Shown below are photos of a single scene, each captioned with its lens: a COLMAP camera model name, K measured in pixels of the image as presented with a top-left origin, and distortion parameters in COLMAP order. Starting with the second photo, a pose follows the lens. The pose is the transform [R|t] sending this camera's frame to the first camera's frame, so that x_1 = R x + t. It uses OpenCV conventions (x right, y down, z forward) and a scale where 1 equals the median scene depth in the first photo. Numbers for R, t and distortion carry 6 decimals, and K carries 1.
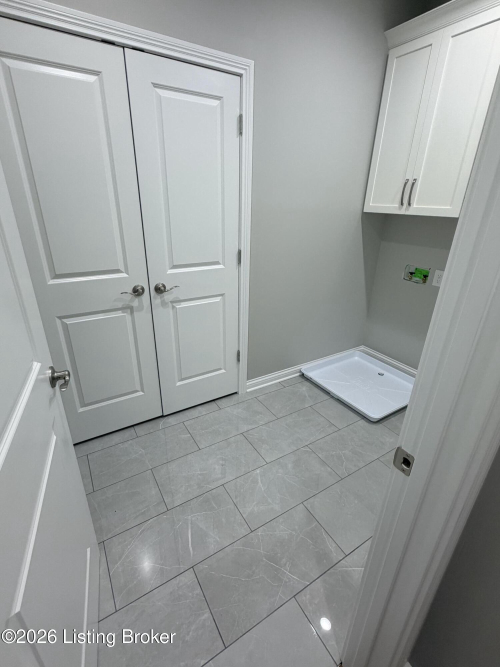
lens RADIAL K [[313.0, 0, 250.0], [0, 313.0, 333.5], [0, 0, 1]] dist [-0.001167, 0.000404]
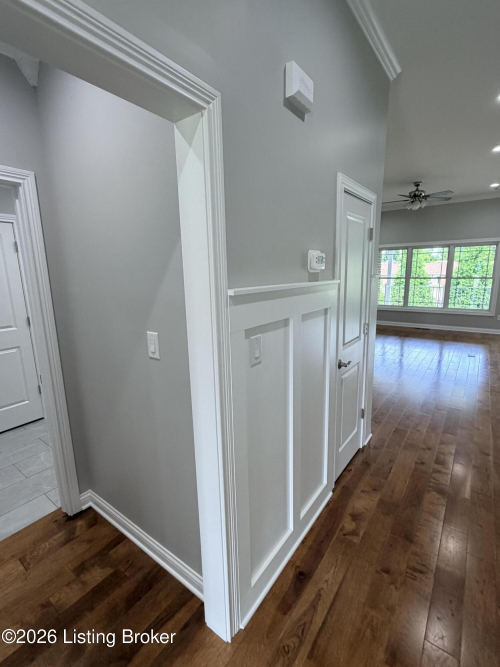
lens RADIAL K [[313.0, 0, 250.0], [0, 313.0, 333.5], [0, 0, 1]] dist [-0.001167, 0.000404]
pose [[0.927542, -0.116148, 0.355211, 0.476387], [0.186073, 0.967819, -0.169422, 0.311160], [-0.324102, 0.223241, 0.919305, -0.856130]]
